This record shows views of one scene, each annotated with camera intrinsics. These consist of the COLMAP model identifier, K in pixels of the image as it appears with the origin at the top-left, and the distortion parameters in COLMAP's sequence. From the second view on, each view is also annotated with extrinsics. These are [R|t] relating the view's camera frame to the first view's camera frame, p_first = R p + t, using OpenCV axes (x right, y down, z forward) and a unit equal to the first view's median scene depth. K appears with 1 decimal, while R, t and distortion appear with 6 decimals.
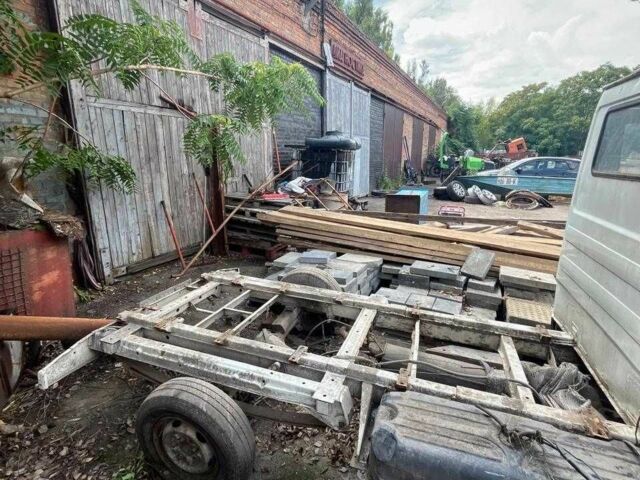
lens RADIAL K [[345.0, 0, 320.0], [0, 345.0, 240.0], [0, 0, 1]] dist [-0.000534, -0.002008]
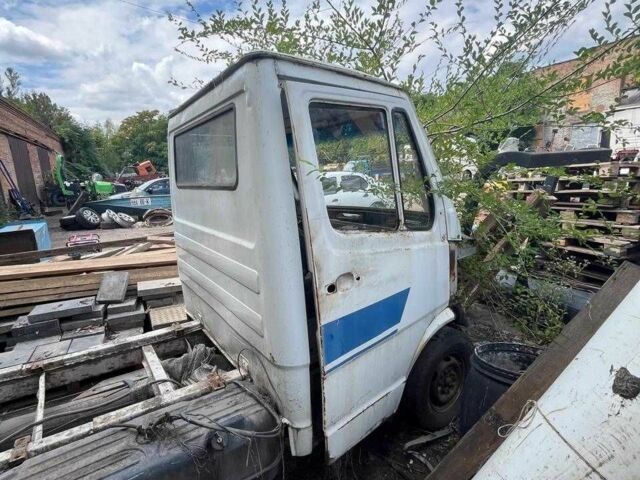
lens RADIAL K [[345.0, 0, 320.0], [0, 345.0, 240.0], [0, 0, 1]] dist [-0.000534, -0.002008]
pose [[0.576121, -0.191214, 0.794683, 0.049726], [0.240241, 0.968920, 0.058971, 0.022701], [-0.781261, 0.156941, 0.604153, -0.056560]]
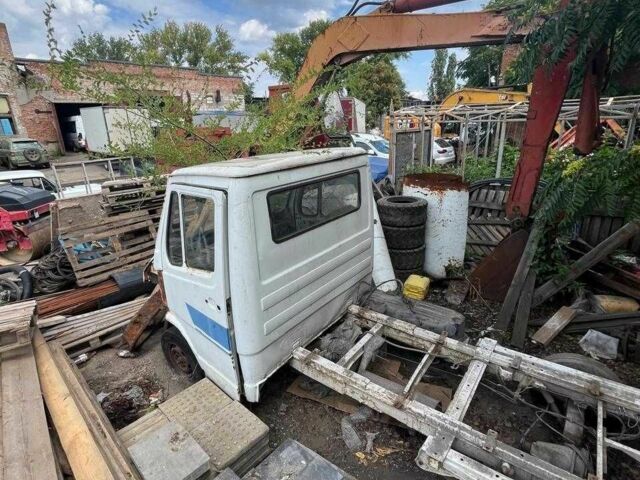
lens RADIAL K [[350.3, 0, 320.0], [0, 350.3, 240.0], [0, 0, 1]] dist [-0.002188, -0.001606]
pose [[-0.951039, -0.080719, 0.298346, 0.174568], [0.095736, 0.840882, 0.532683, -0.502115], [-0.293871, 0.535165, -0.791984, 1.153107]]
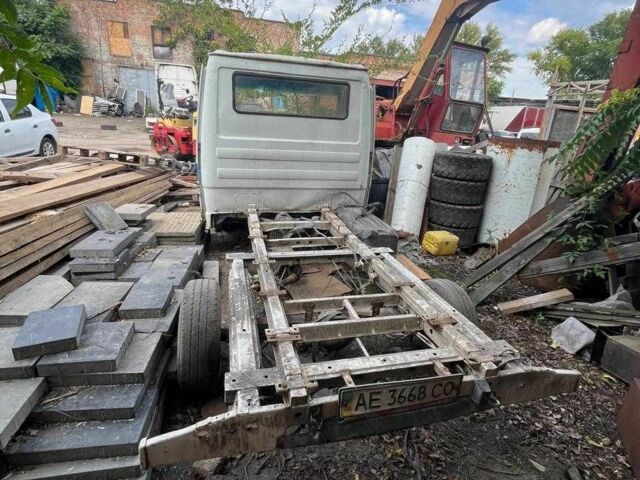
lens RADIAL K [[345.0, 0, 320.0], [0, 345.0, 240.0], [0, 0, 1]] dist [-0.000534, -0.002008]
pose [[-0.556699, -0.322770, 0.765445, -0.546578], [0.128177, 0.877020, 0.463041, -0.225331], [-0.820766, 0.355887, -0.446864, 0.987958]]
